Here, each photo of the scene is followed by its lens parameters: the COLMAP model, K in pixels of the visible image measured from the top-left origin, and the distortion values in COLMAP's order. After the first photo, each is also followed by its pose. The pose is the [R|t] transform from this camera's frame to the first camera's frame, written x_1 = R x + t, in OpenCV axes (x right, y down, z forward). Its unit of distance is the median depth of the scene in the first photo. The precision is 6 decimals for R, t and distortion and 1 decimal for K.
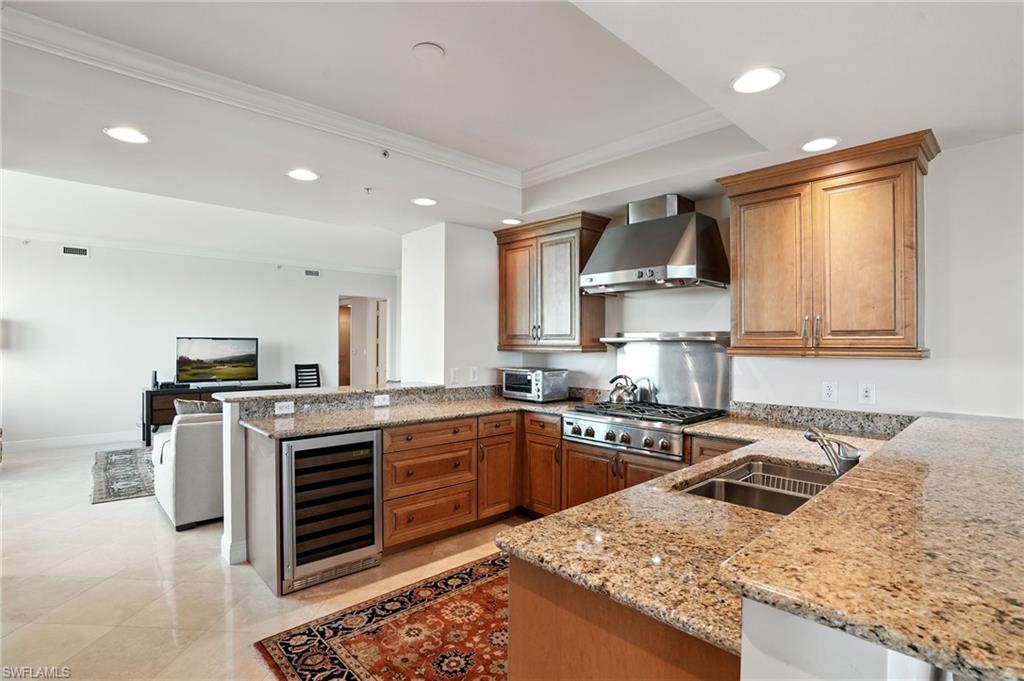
lens RADIAL K [[493.3, 0, 508.9], [0, 493.3, 346.4], [0, 0, 1]] dist [-0.055984, 0.011629]
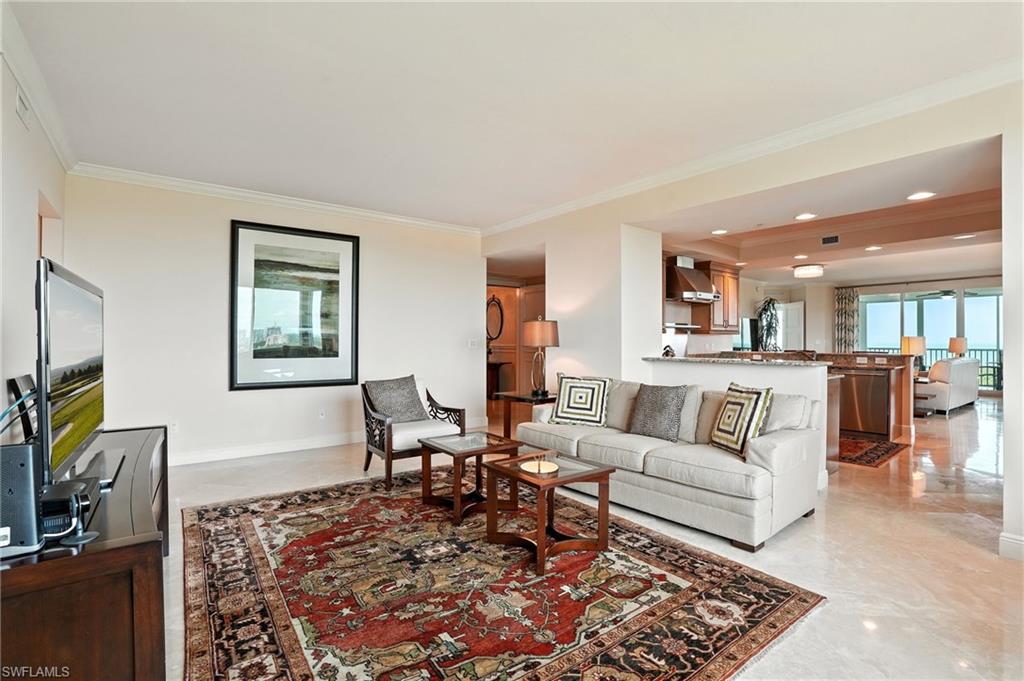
lens RADIAL K [[472.1, 0, 516.2], [0, 472.1, 338.5], [0, 0, 1]] dist [-0.054233, 0.012909]
pose [[0.073188, 0.001809, 0.997317, -1.492451], [0.007379, 0.999970, -0.002355, 0.031185], [-0.997291, 0.007531, 0.073172, 1.368948]]
